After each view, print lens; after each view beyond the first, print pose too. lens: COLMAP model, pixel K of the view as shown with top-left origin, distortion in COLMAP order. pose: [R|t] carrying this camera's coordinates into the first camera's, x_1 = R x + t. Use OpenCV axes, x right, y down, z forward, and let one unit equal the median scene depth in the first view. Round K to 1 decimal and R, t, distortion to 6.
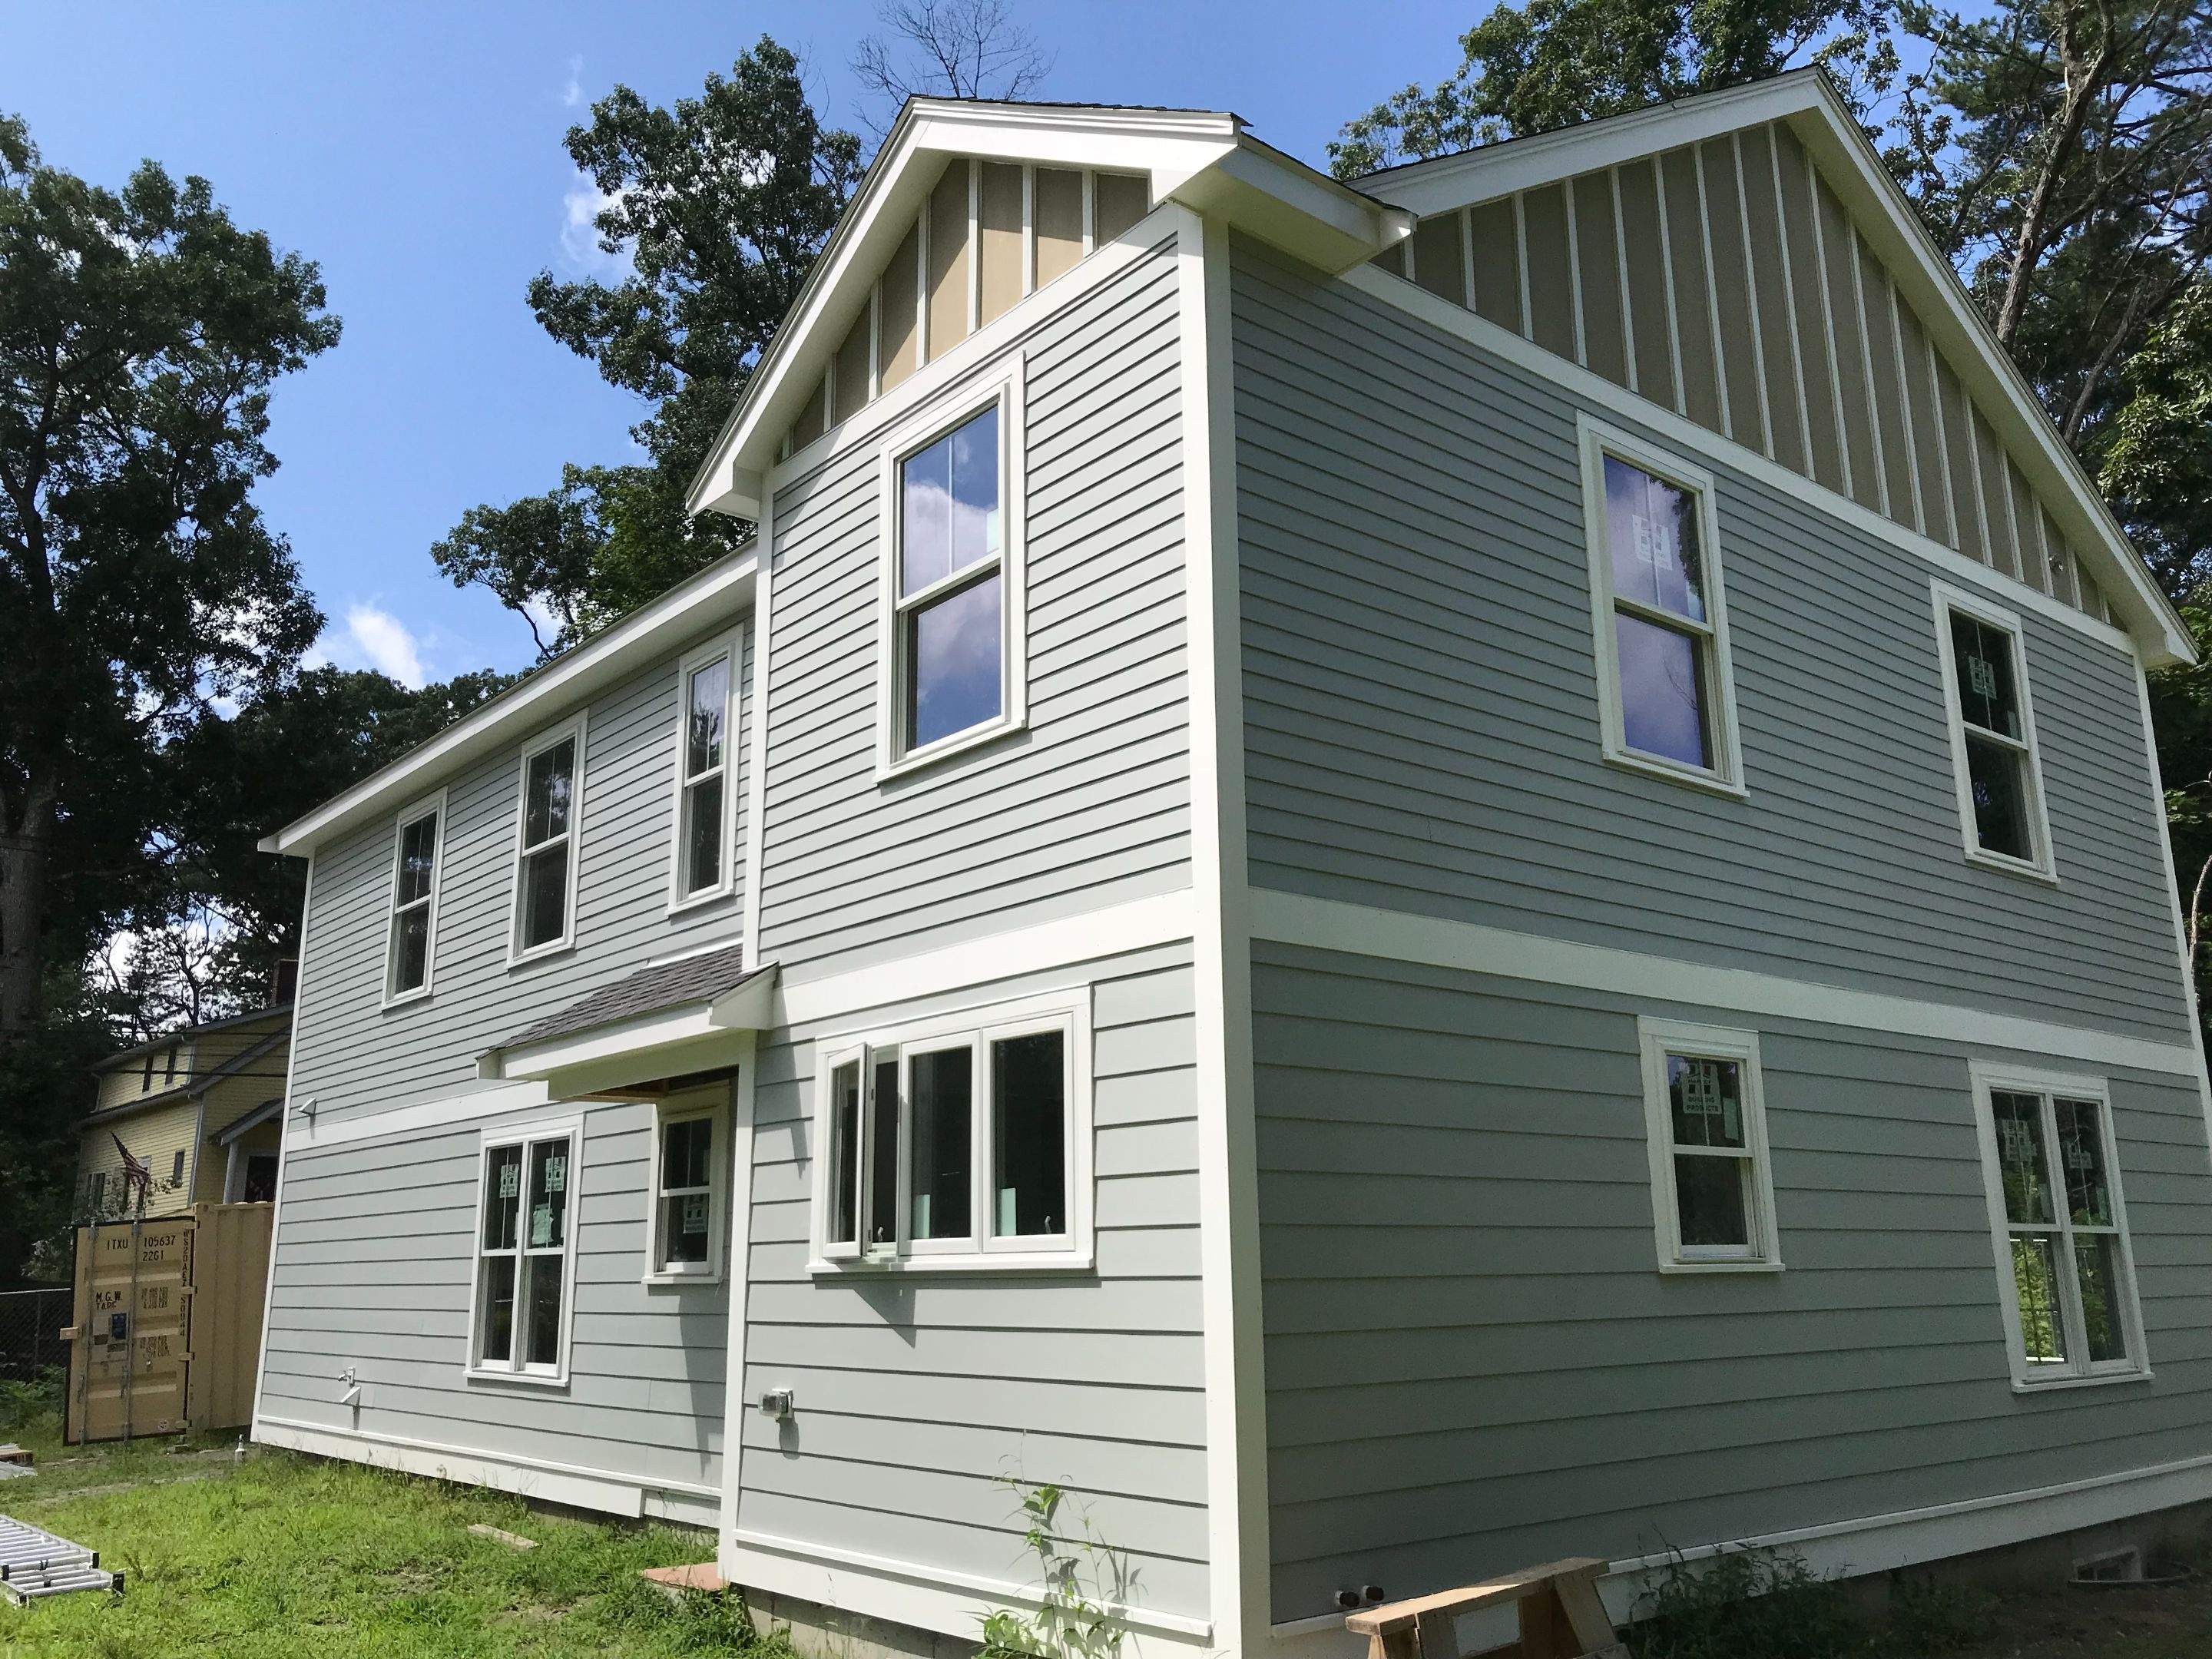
lens RADIAL K [[1826.4, 0, 1106.2], [0, 1826.4, 807.4], [0, 0, 1]] dist [0.006537, -0.000664]
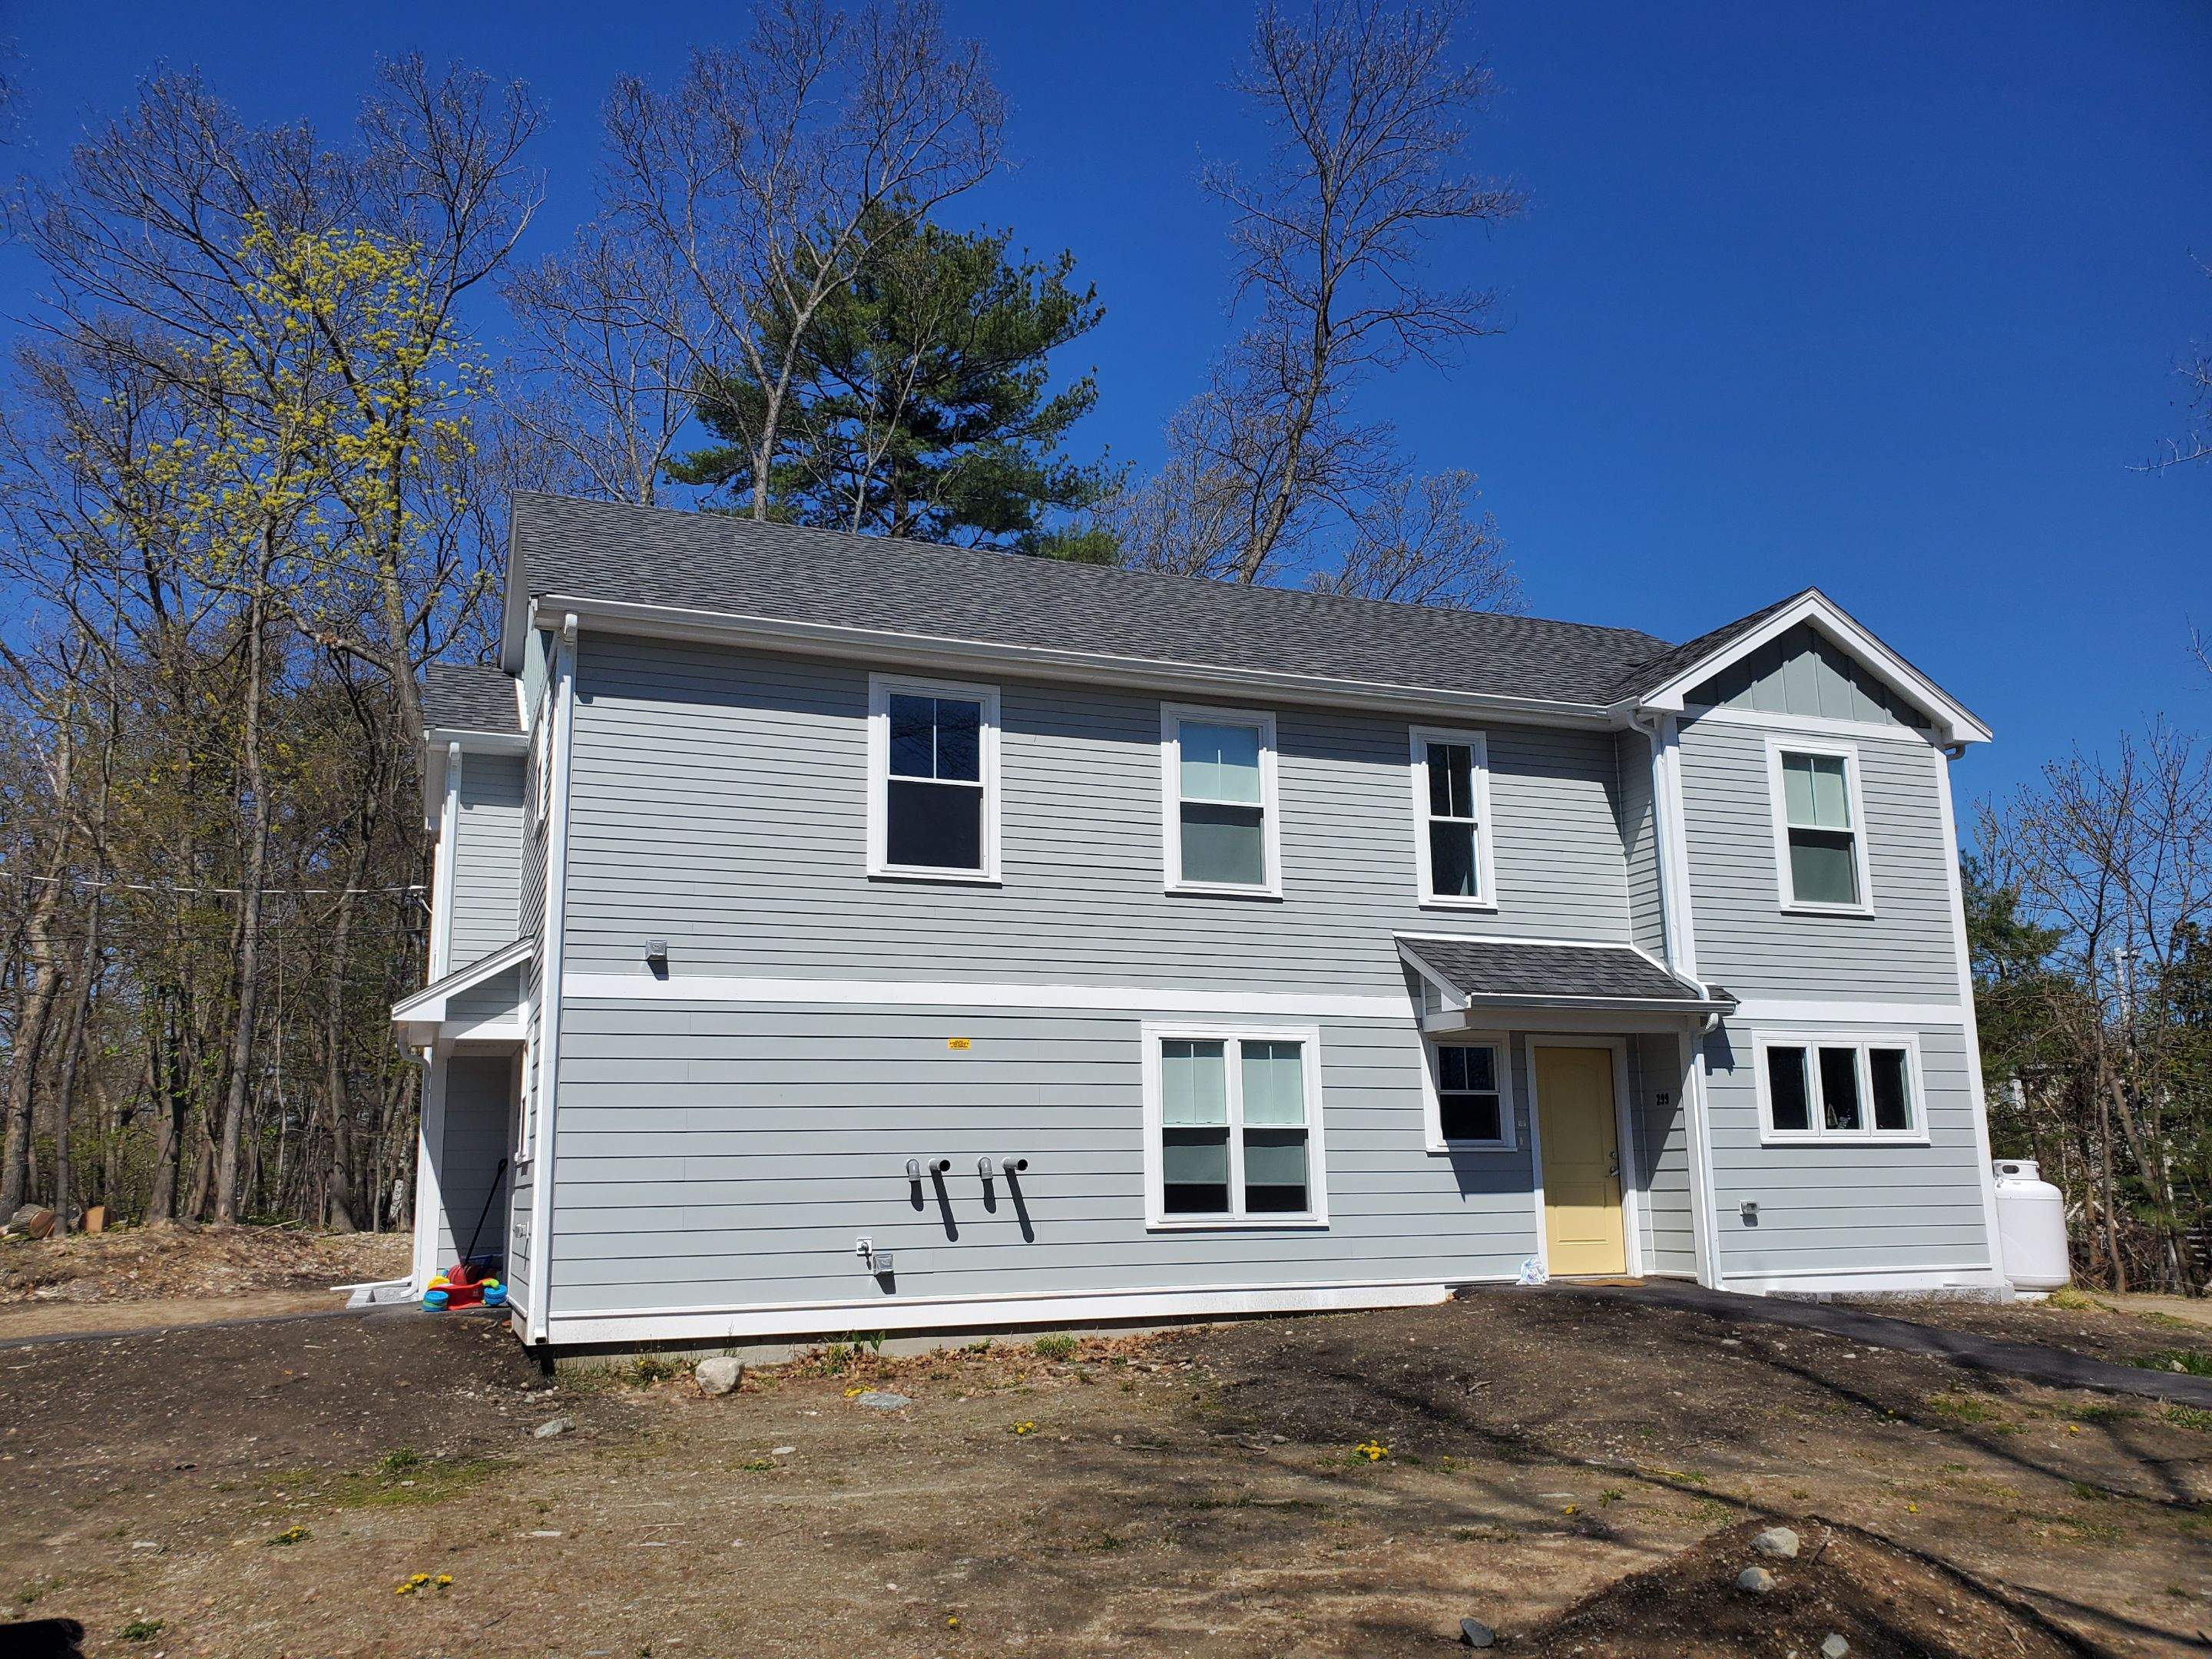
lens RADIAL K [[1710.3, 0, 1102.6], [0, 1710.3, 841.1], [0, 0, 1]] dist [0.171349, -0.493374]
pose [[0.318561, 0.192752, 0.928098, -2.243970], [-0.224772, 0.966542, -0.123585, 0.331177], [-0.920867, -0.169241, 0.351228, 1.052156]]
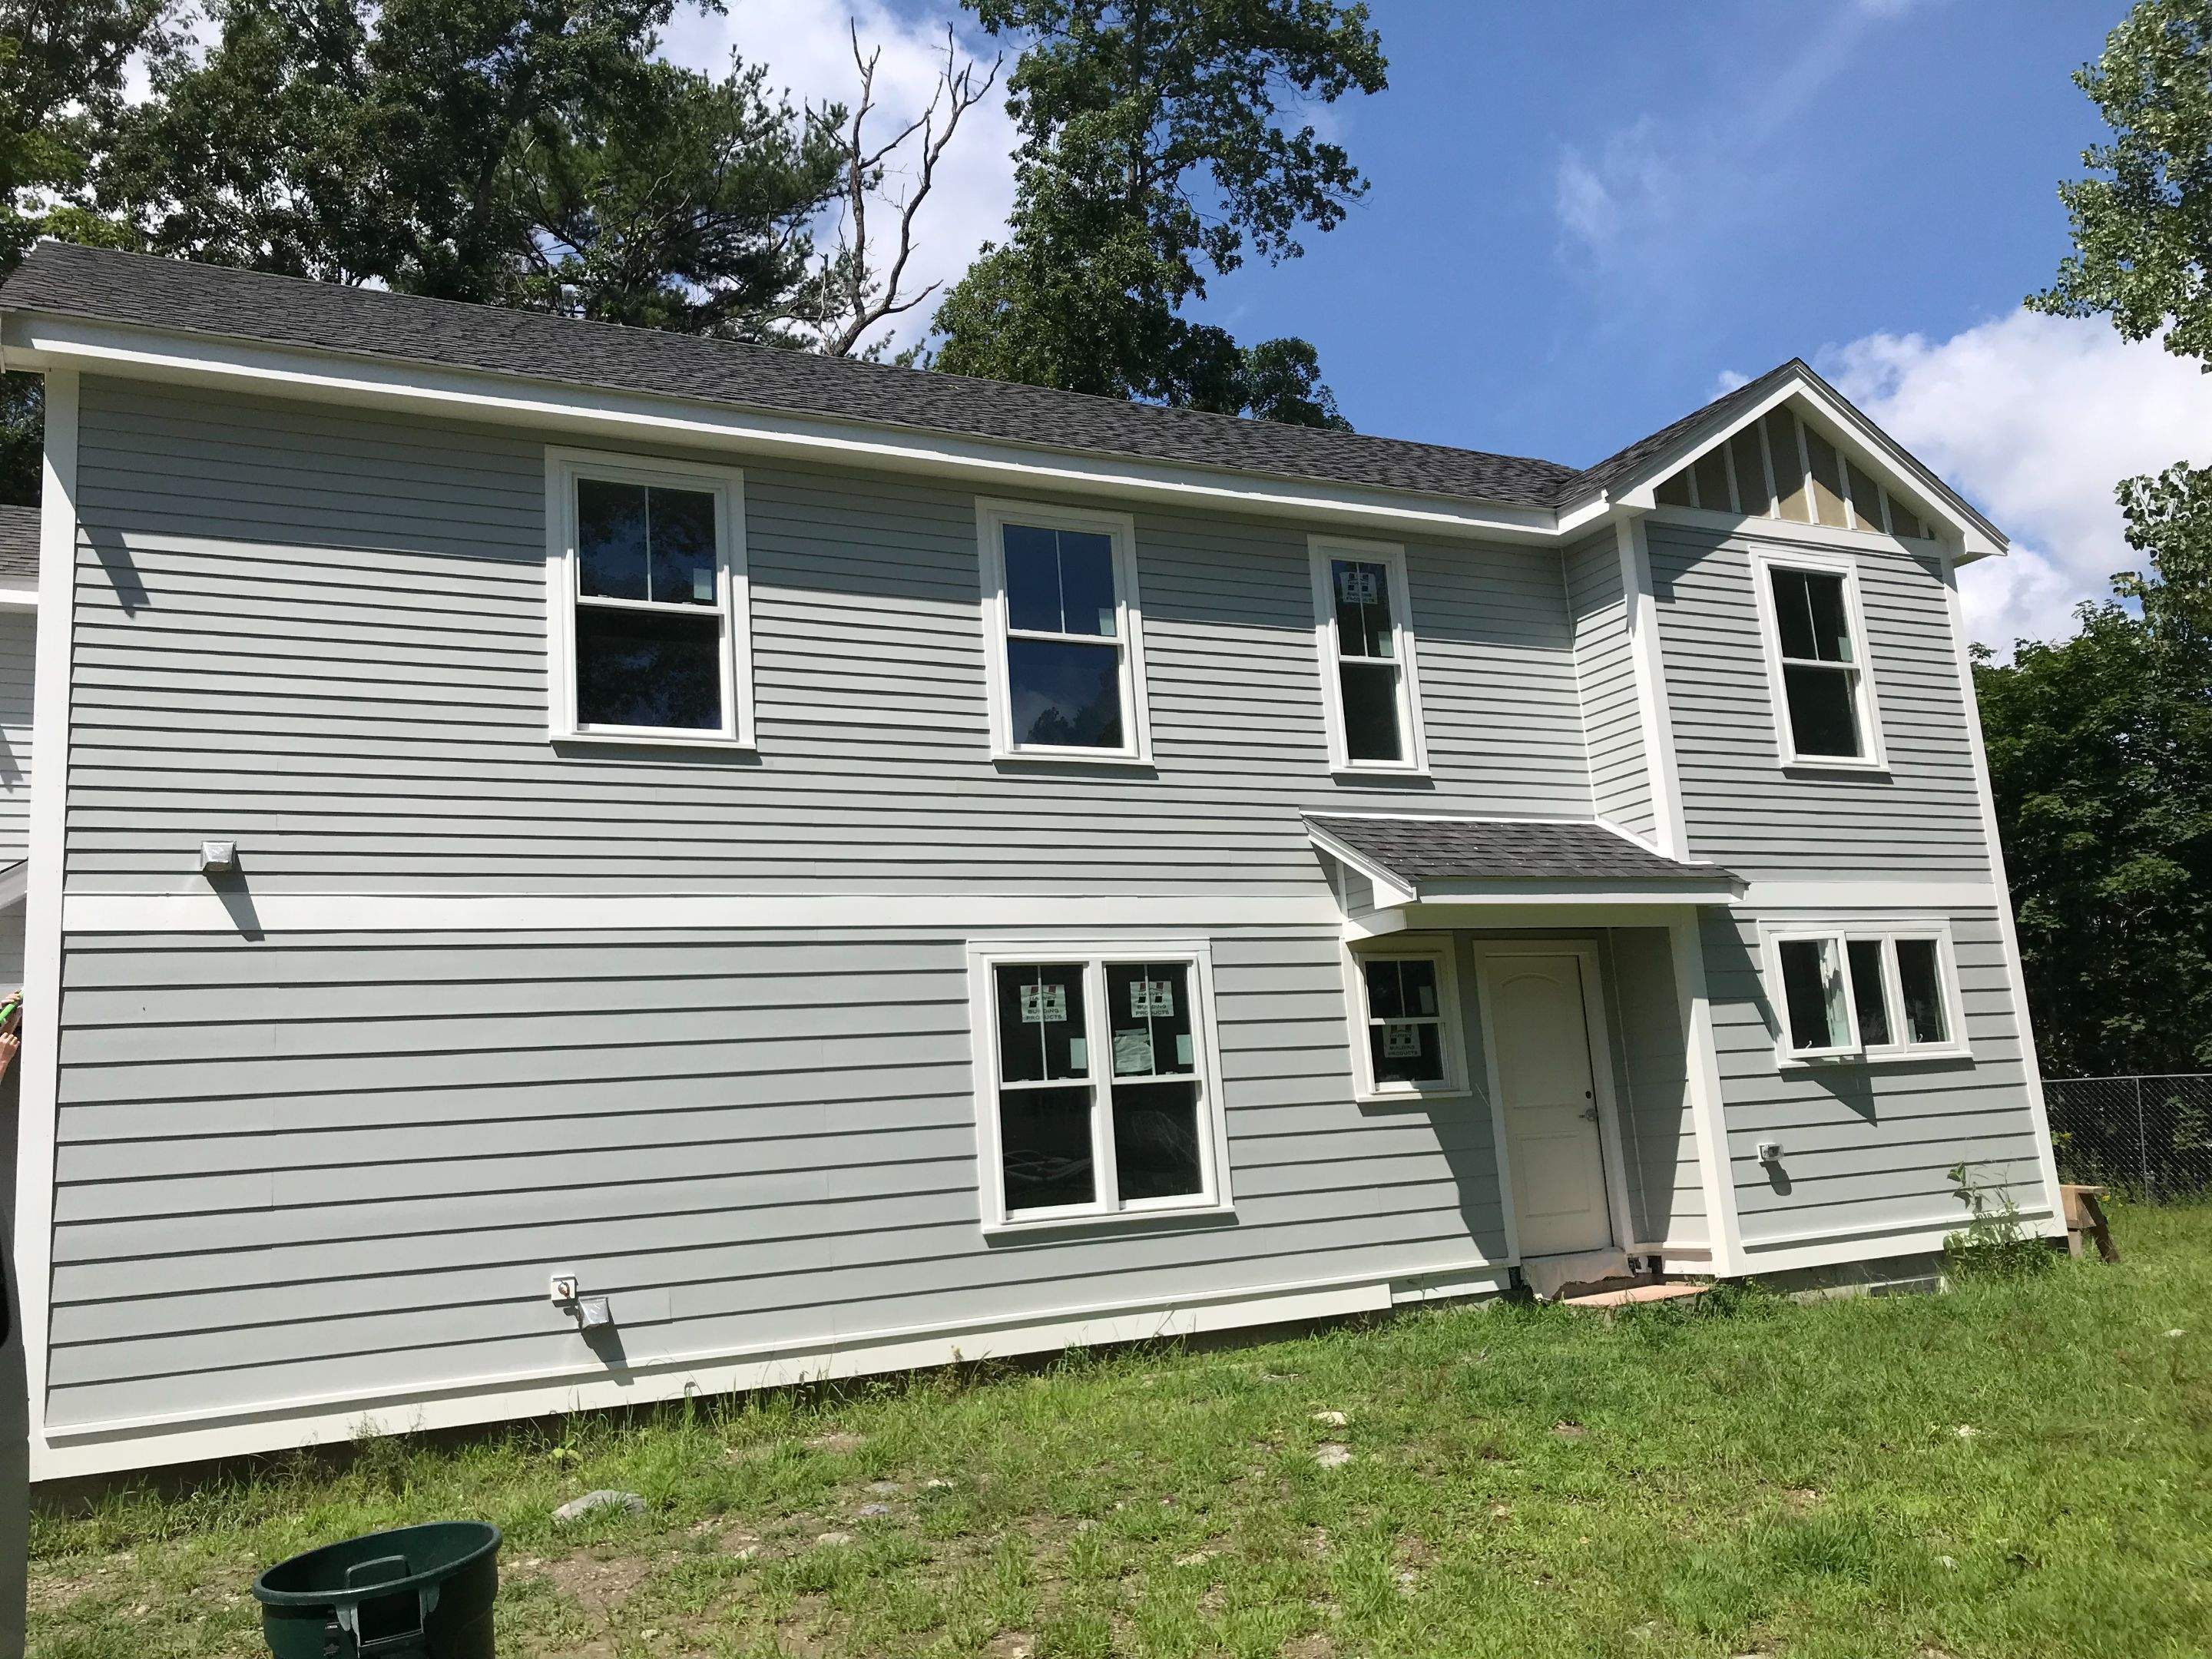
lens RADIAL K [[1804.1, 0, 1106.0], [0, 1804.1, 829.5], [0, 0, 1]] dist [0.028191, -0.016262]
pose [[0.217979, 0.176476, 0.959865, -1.799761], [-0.170221, 0.975315, -0.140661, 0.370303], [-0.960994, -0.132728, 0.242638, 1.200246]]
